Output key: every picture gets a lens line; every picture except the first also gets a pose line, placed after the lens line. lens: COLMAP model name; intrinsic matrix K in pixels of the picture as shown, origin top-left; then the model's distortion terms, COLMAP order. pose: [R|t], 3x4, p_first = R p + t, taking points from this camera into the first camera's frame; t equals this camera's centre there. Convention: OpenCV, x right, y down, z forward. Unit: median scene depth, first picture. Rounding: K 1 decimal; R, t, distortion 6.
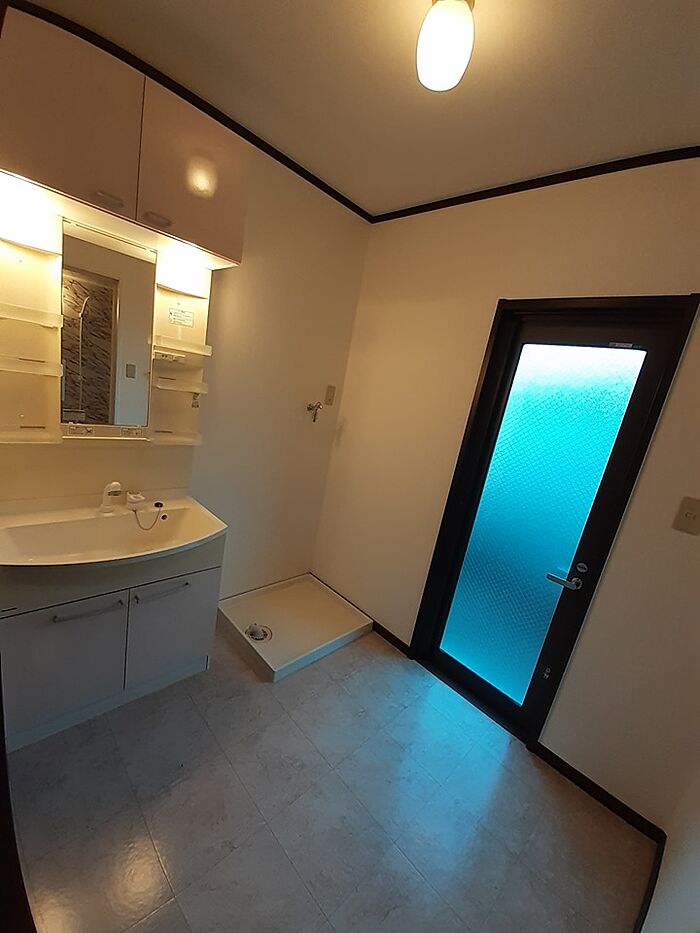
lens RADIAL K [[371.9, 0, 339.0], [0, 371.9, 470.0], [0, 0, 1]] dist [0.016455, -0.014846]
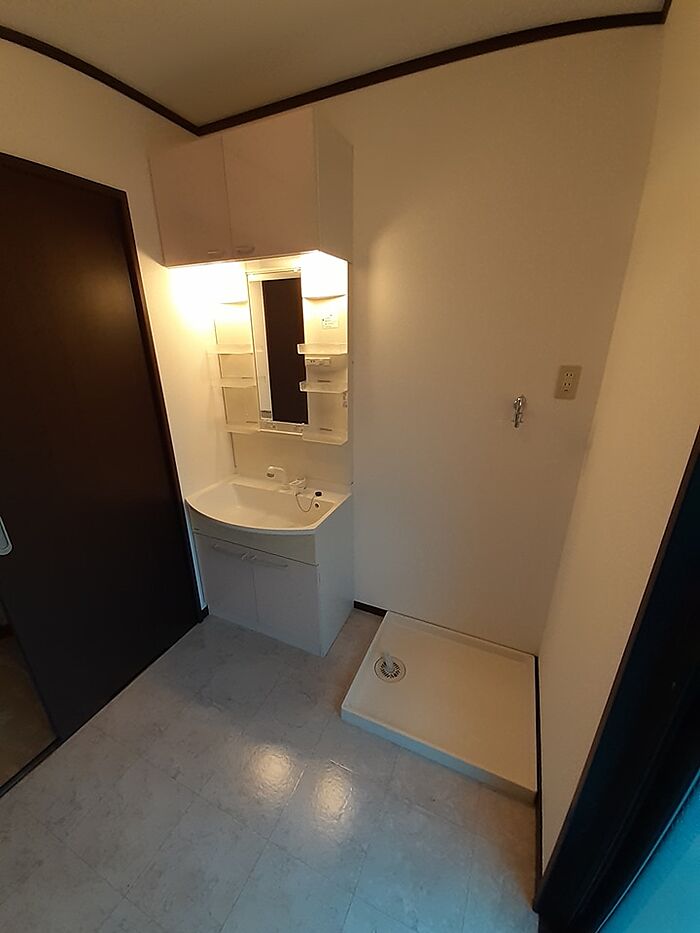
lens RADIAL K [[371.9, 0, 339.0], [0, 371.9, 470.0], [0, 0, 1]] dist [0.016455, -0.014846]
pose [[0.340804, 0.153826, -0.927464, 0.602194], [-0.140261, 0.983802, 0.111630, -0.118164], [0.929612, 0.092043, 0.356859, 0.679466]]
